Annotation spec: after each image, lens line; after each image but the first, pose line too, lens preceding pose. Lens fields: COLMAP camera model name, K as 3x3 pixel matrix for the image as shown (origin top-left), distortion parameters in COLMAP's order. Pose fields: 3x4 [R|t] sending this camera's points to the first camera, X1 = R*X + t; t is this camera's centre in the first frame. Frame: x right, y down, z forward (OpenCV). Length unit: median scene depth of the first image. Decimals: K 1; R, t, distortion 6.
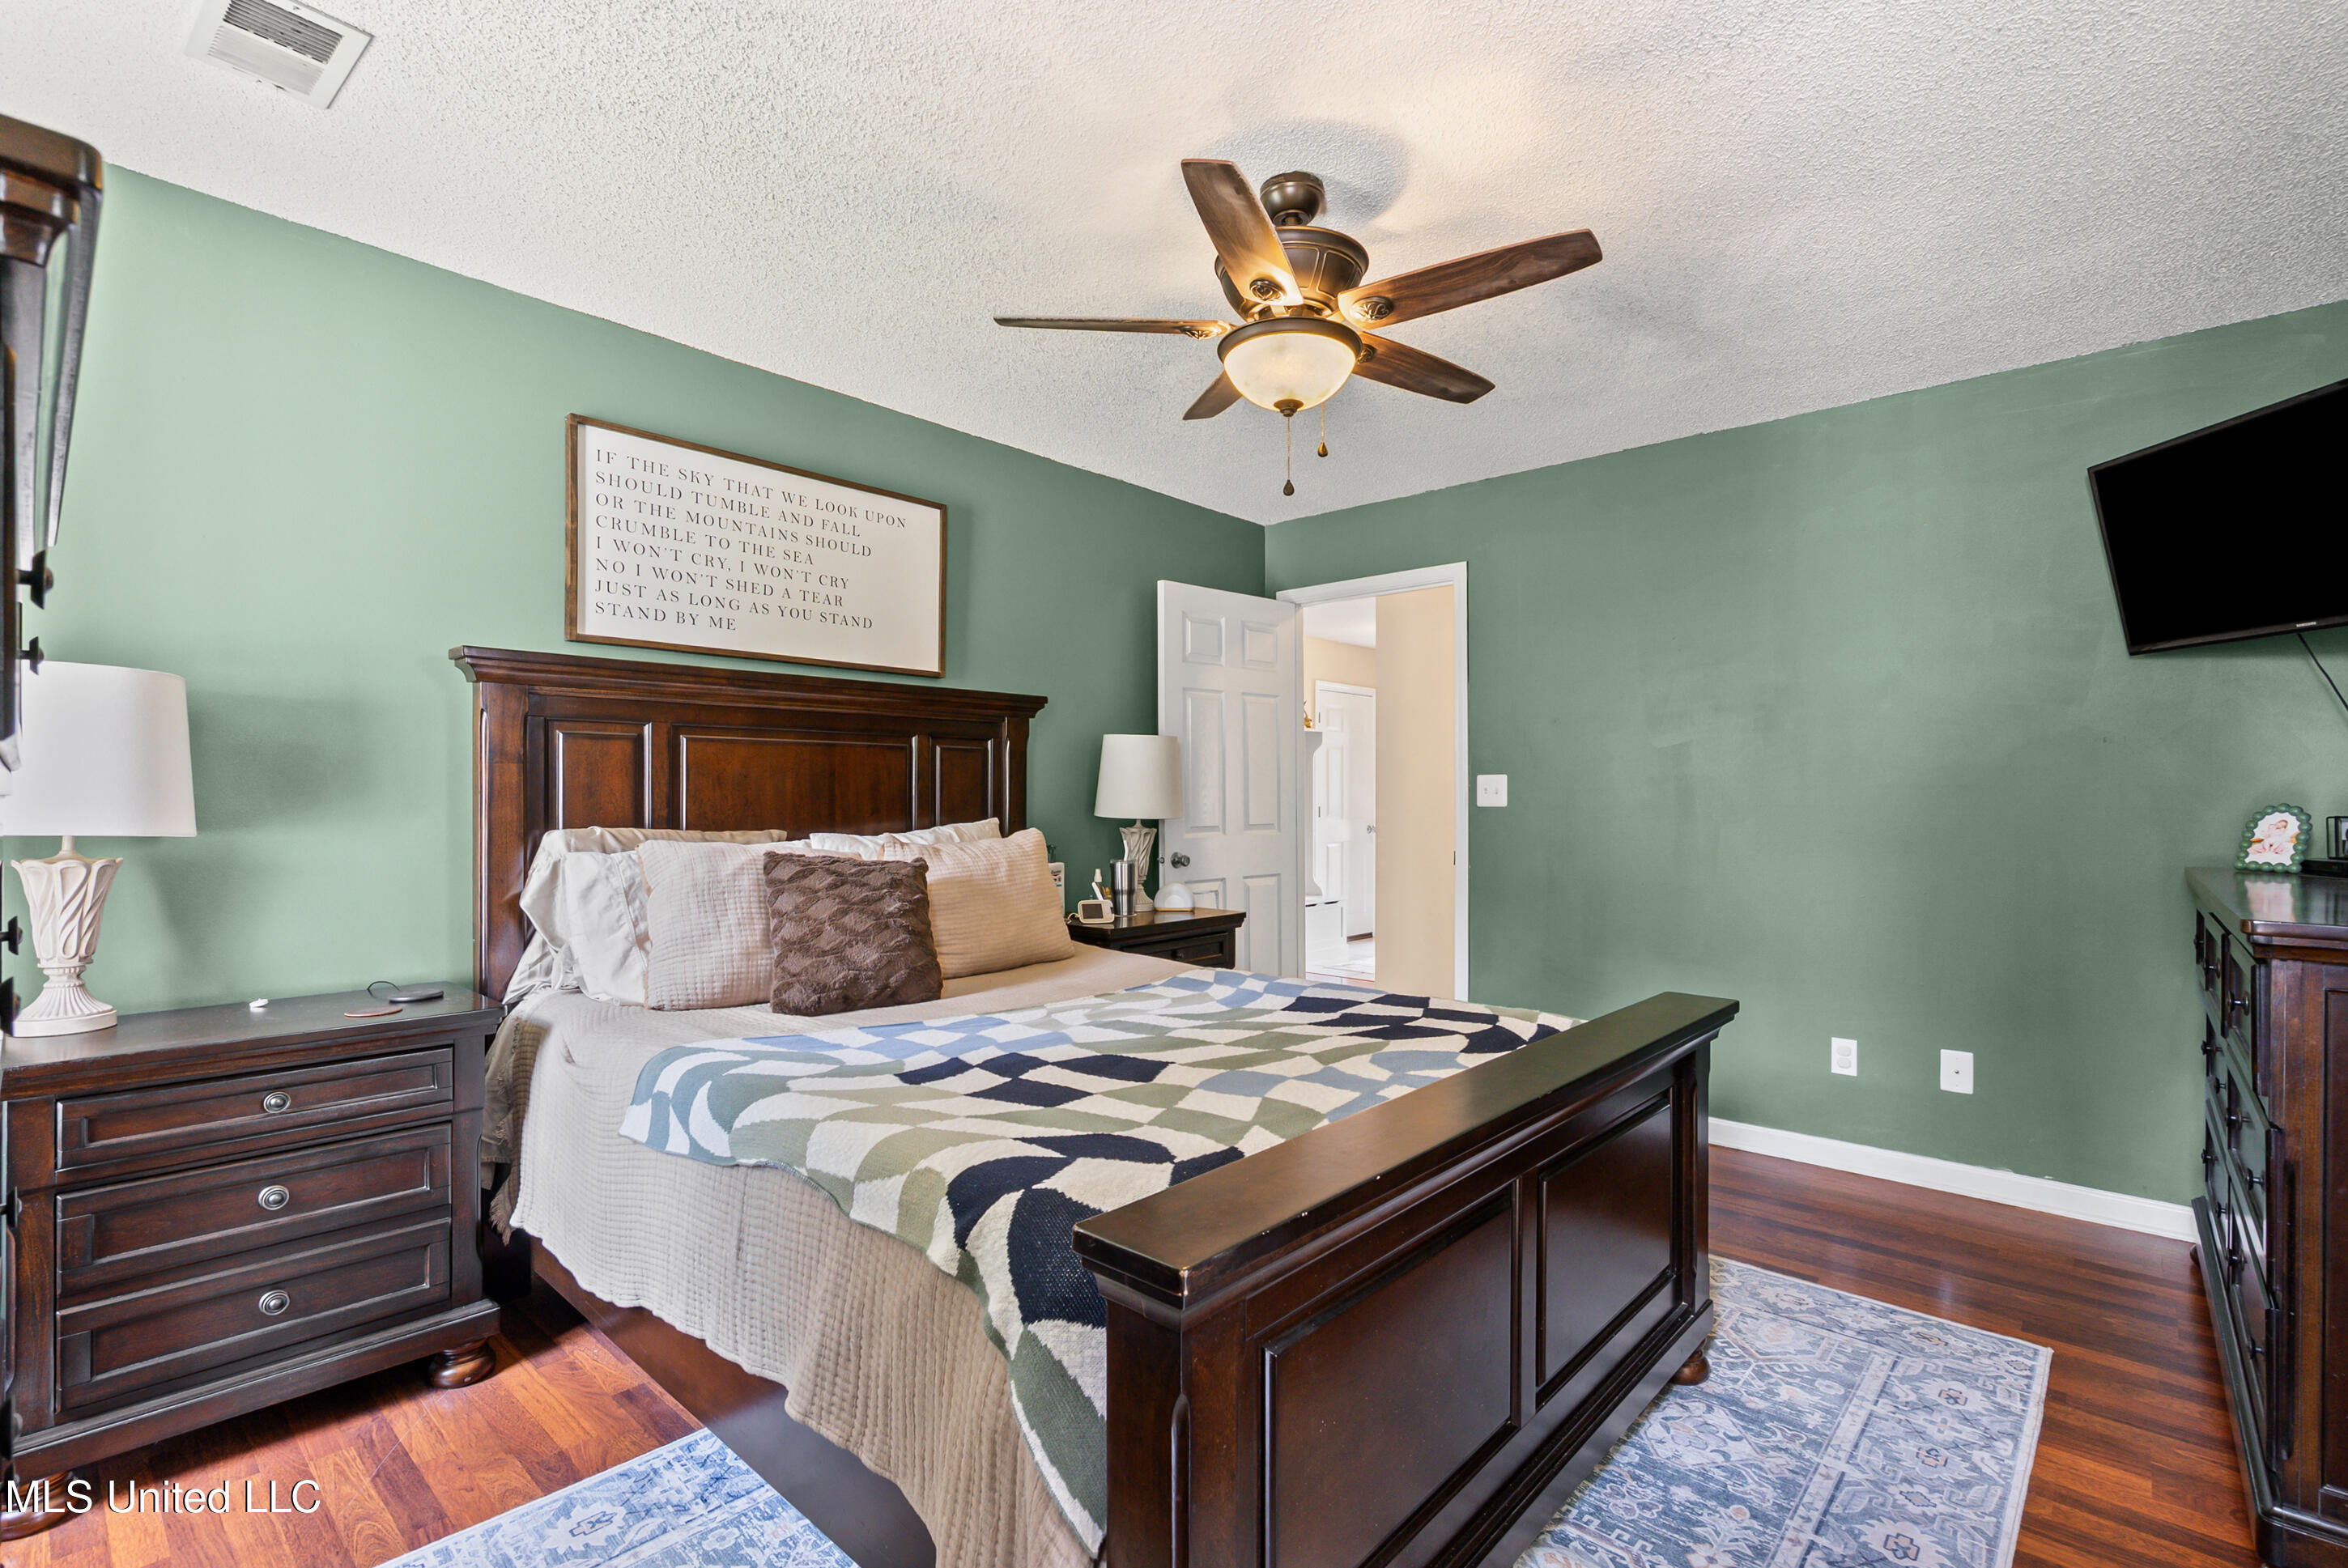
lens RADIAL K [[1066.1, 0, 1171.1], [0, 1066.1, 788.6], [0, 0, 1]] dist [-0.001581, -0.000266]
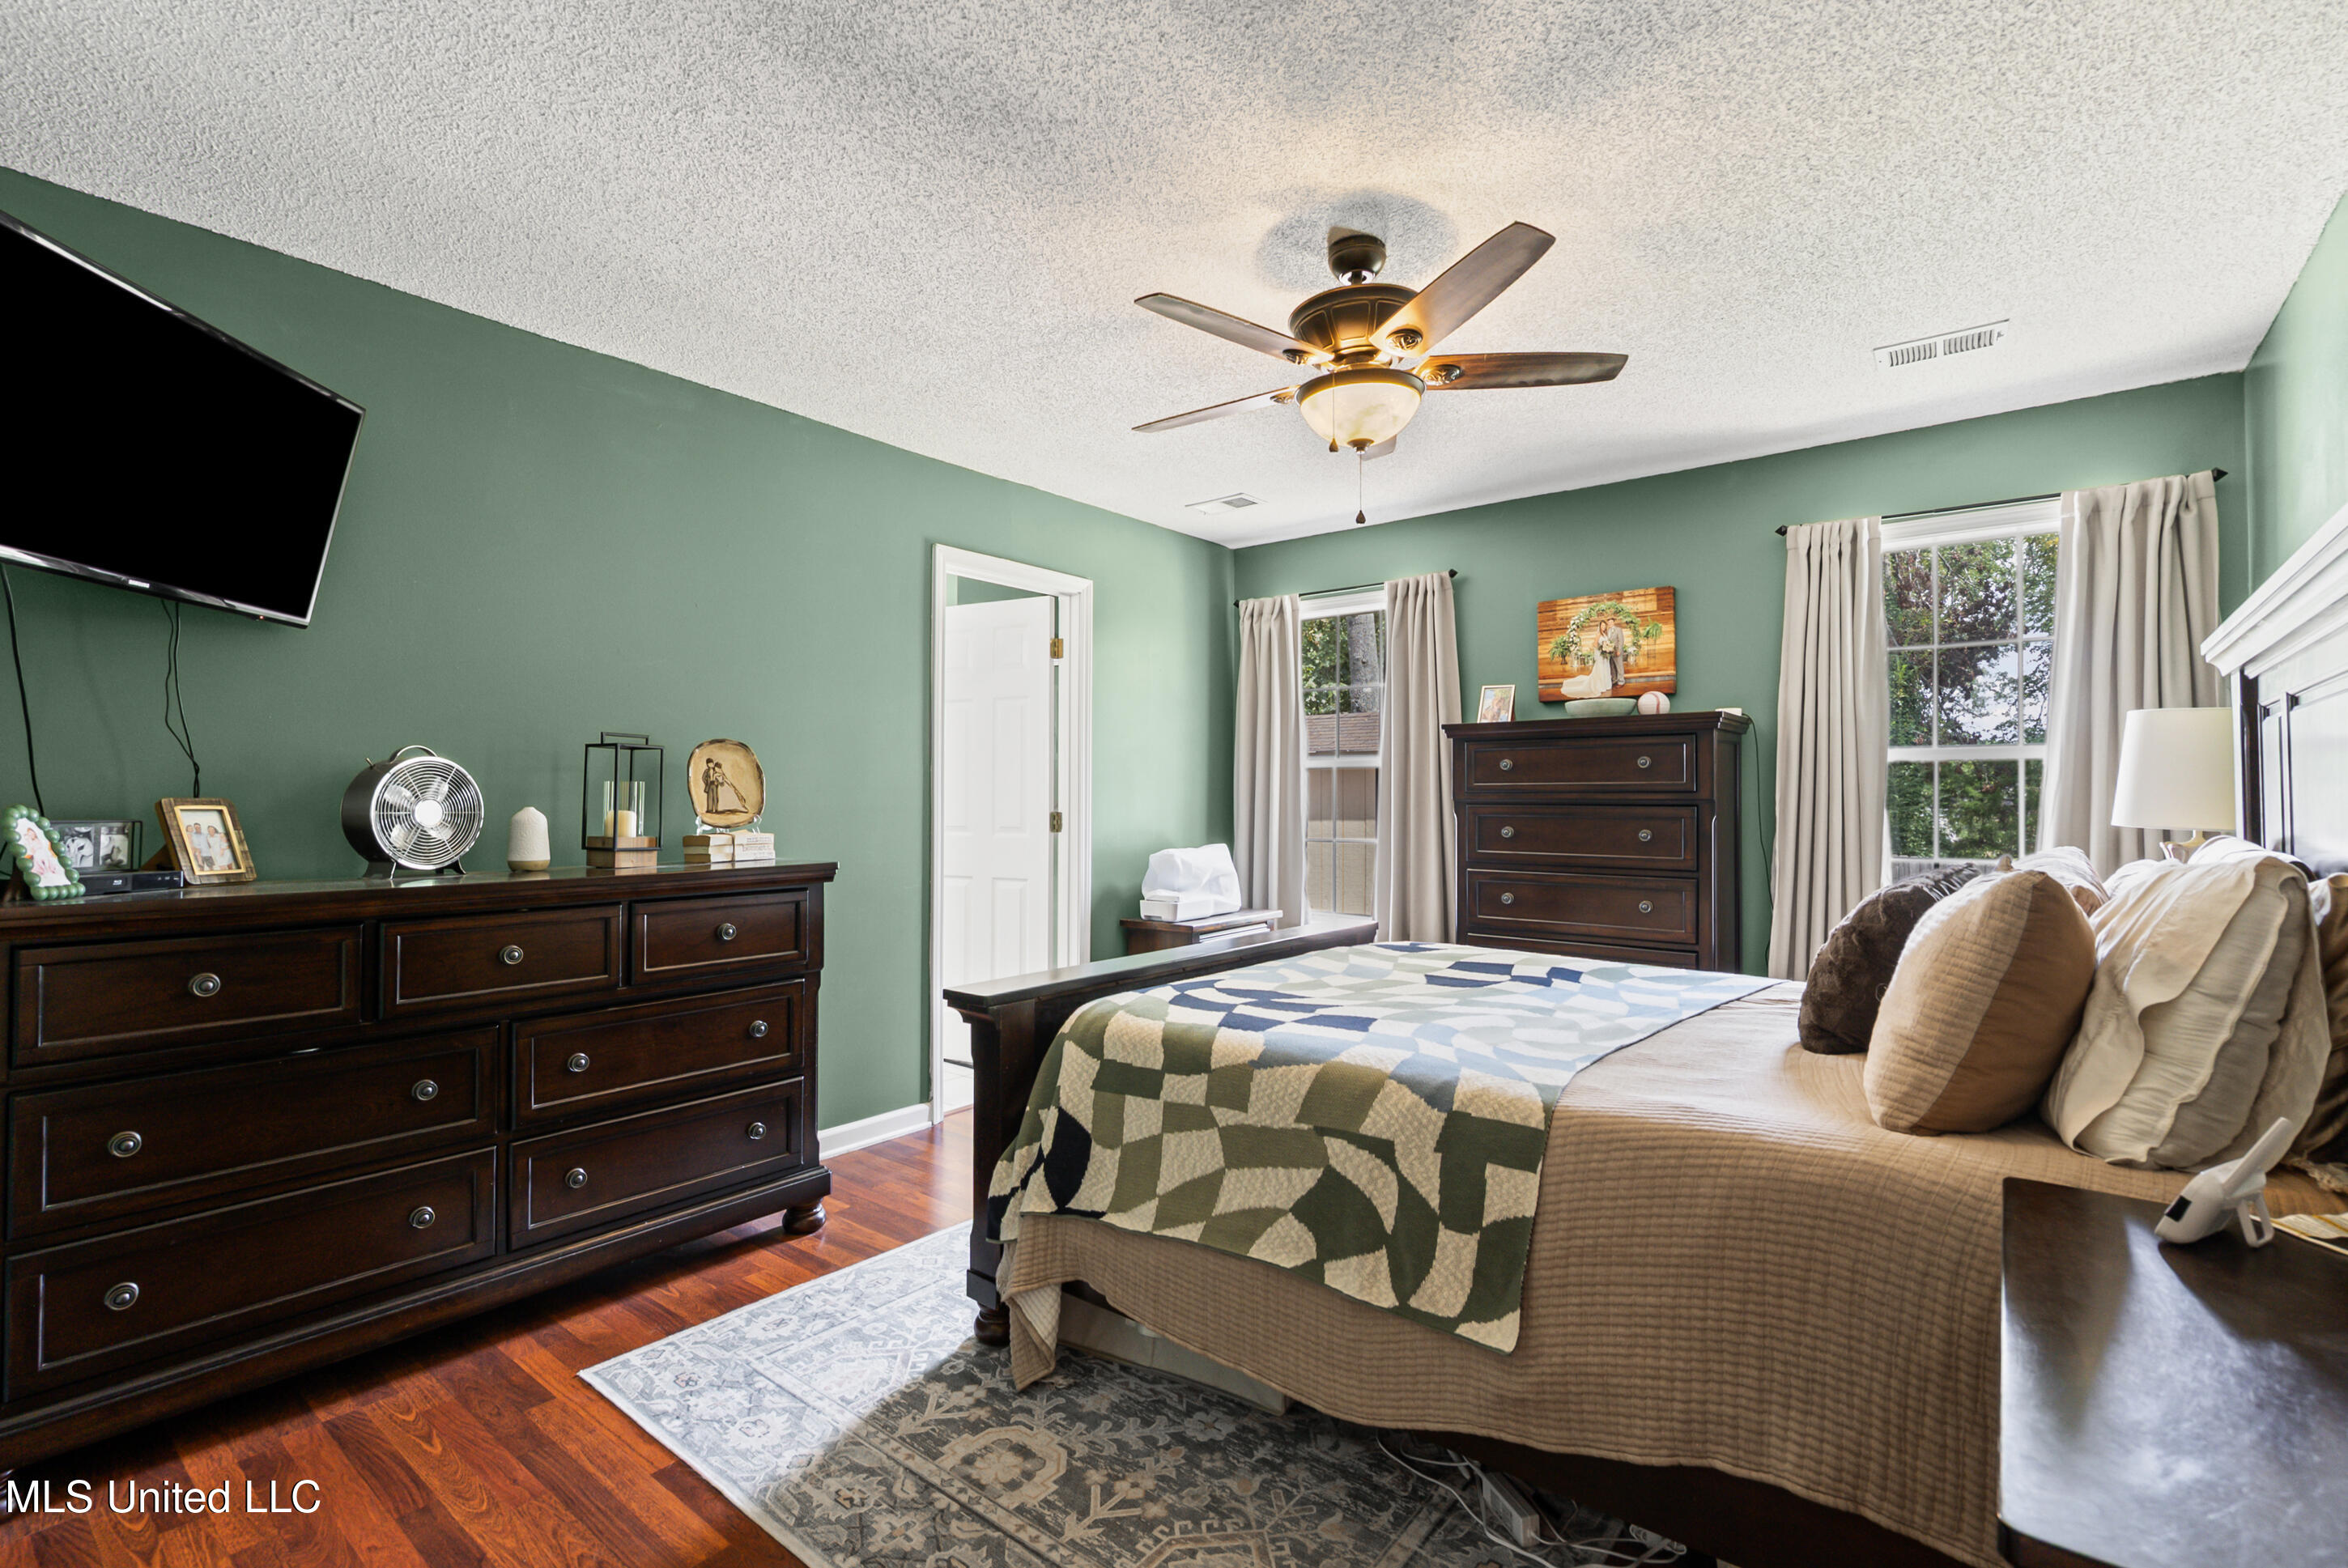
lens RADIAL K [[1066.1, 0, 1177.6], [0, 1066.1, 780.1], [0, 0, 1]] dist [-0.001581, -0.000266]
pose [[-0.998548, -0.004945, -0.053633, 0.354303], [-0.004230, 0.999901, -0.013431, 0.005348], [0.053694, -0.013185, -0.998470, 2.054724]]
